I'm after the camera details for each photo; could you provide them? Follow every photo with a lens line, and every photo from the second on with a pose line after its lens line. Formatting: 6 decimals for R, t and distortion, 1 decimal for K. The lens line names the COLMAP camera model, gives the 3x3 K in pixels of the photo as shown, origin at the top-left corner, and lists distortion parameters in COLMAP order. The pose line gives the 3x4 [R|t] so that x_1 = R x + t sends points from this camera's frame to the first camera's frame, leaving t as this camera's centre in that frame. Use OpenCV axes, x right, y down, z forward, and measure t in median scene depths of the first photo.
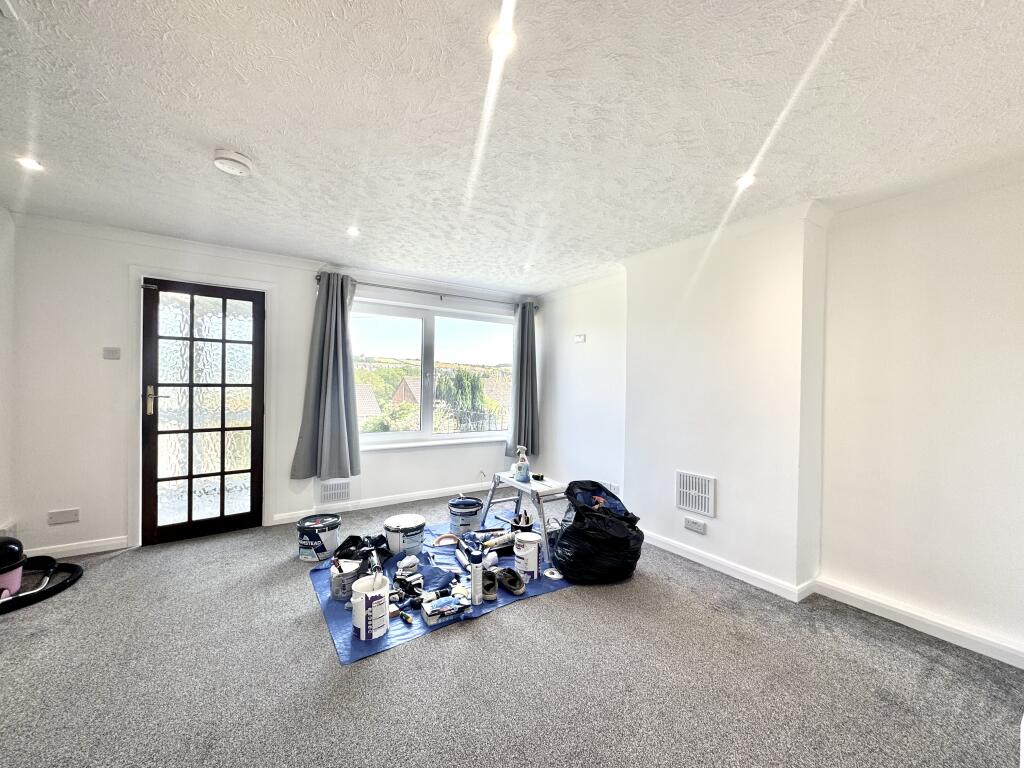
lens RADIAL K [[408.3, 0, 511.1], [0, 408.3, 386.9], [0, 0, 1]] dist [0.000306, 0.000251]
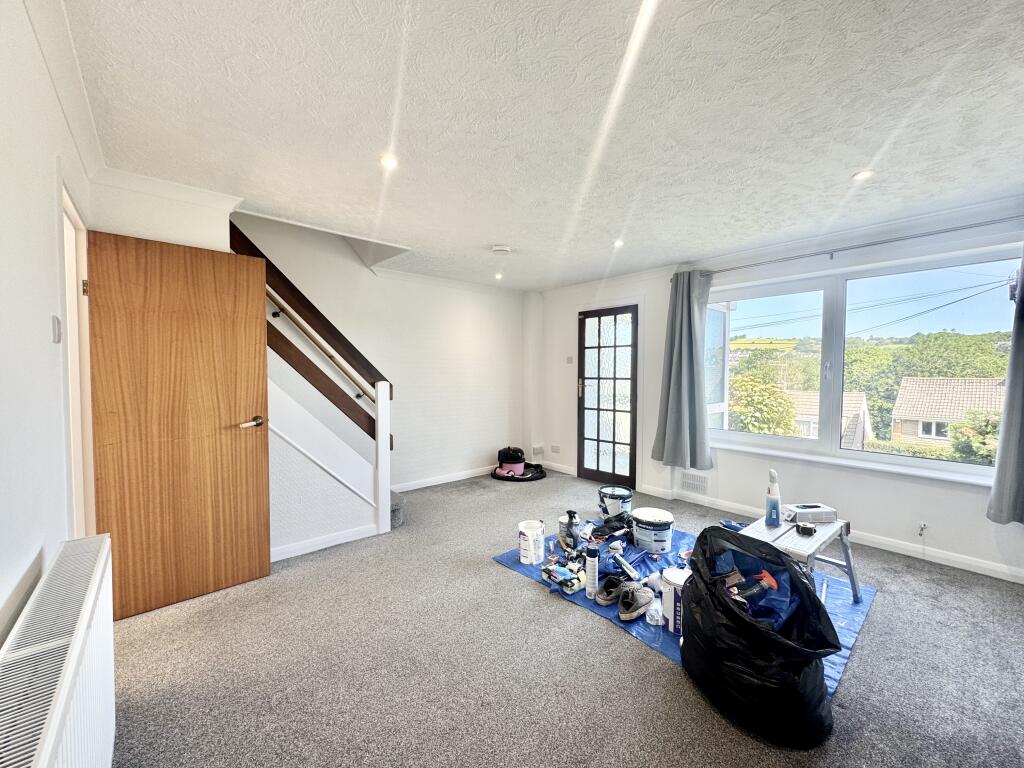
lens RADIAL K [[408.3, 0, 510.0], [0, 408.3, 385.6], [0, 0, 1]] dist [0.000306, 0.000251]
pose [[0.128995, 0.018243, -0.991477, 0.627491], [-0.010106, 0.999803, 0.017081, 0.000140], [0.991594, 0.007817, 0.129154, 0.483085]]
